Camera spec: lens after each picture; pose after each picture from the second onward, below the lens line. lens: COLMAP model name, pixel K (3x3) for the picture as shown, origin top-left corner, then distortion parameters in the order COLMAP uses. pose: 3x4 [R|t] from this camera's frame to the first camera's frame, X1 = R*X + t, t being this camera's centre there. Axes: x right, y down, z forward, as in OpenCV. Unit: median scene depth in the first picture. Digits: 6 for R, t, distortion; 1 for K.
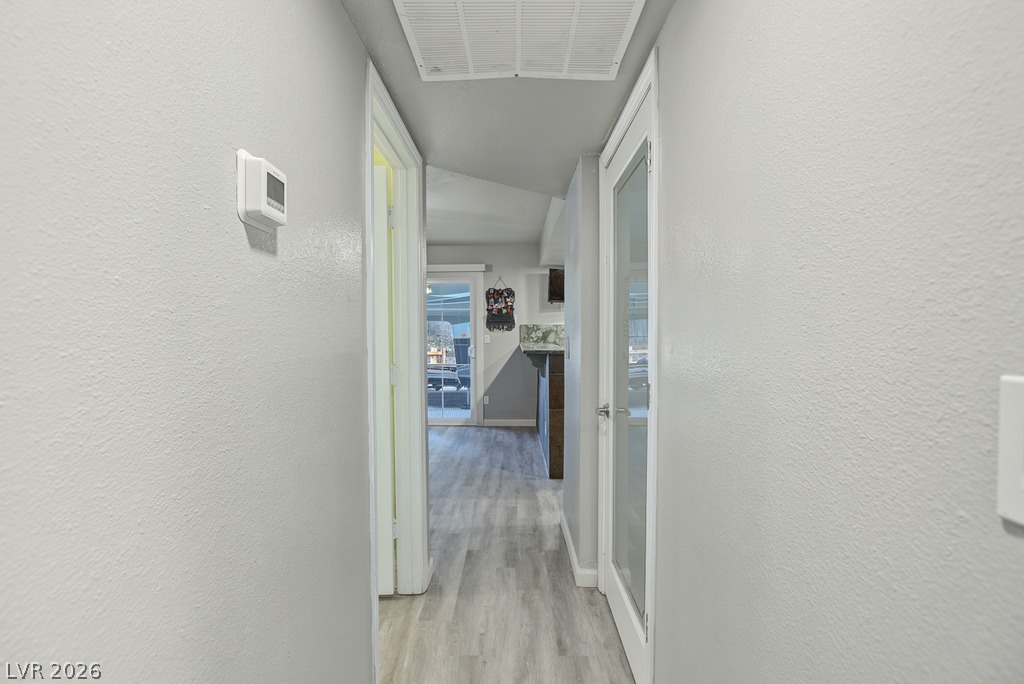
lens RADIAL K [[473.3, 0, 510.4], [0, 473.3, 339.5], [0, 0, 1]] dist [-0.003349, -0.000468]
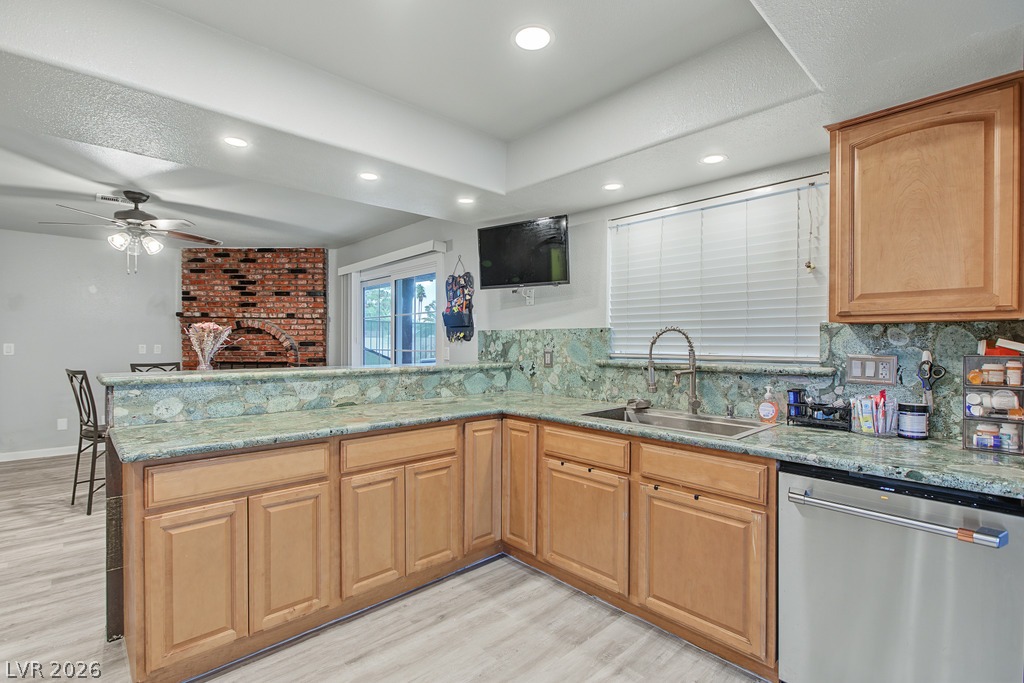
lens RADIAL K [[473.3, 0, 506.9], [0, 473.3, 343.7], [0, 0, 1]] dist [-0.003349, -0.000468]
pose [[0.678086, 0.004635, -0.734968, 0.492387], [-0.005527, 0.999984, 0.001207, -0.015639], [0.734961, 0.003243, 0.678101, 0.615106]]
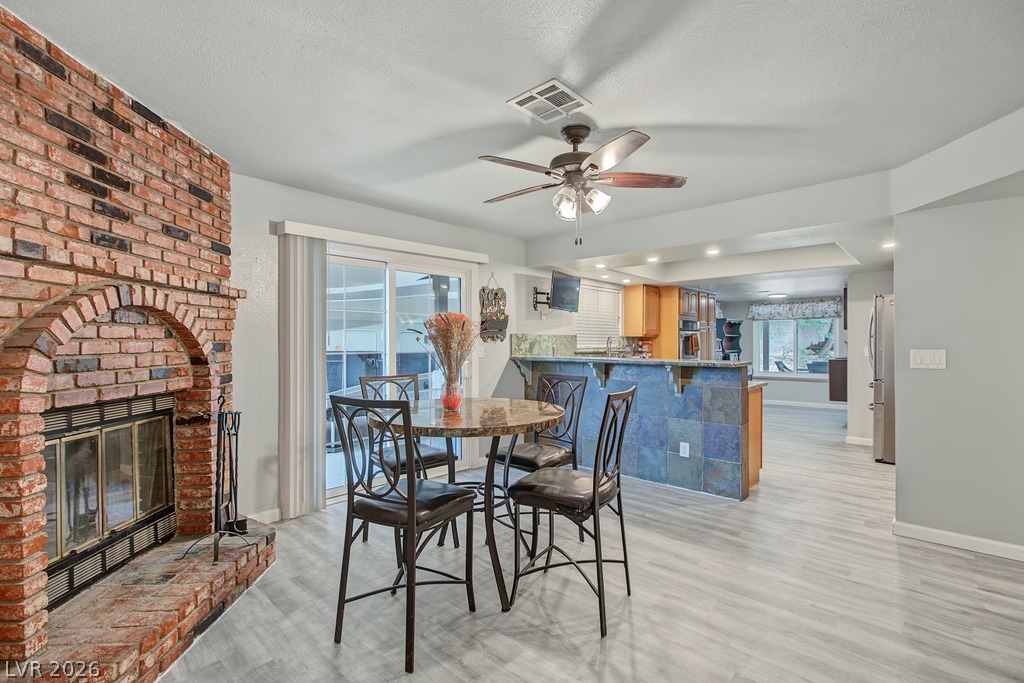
lens RADIAL K [[473.3, 0, 514.5], [0, 473.3, 339.9], [0, 0, 1]] dist [-0.003349, -0.000468]
pose [[0.675716, 0.001555, 0.737160, -0.583220], [0.002999, 0.999984, -0.004857, -0.016778], [-0.737156, 0.005493, 0.675701, 0.438877]]
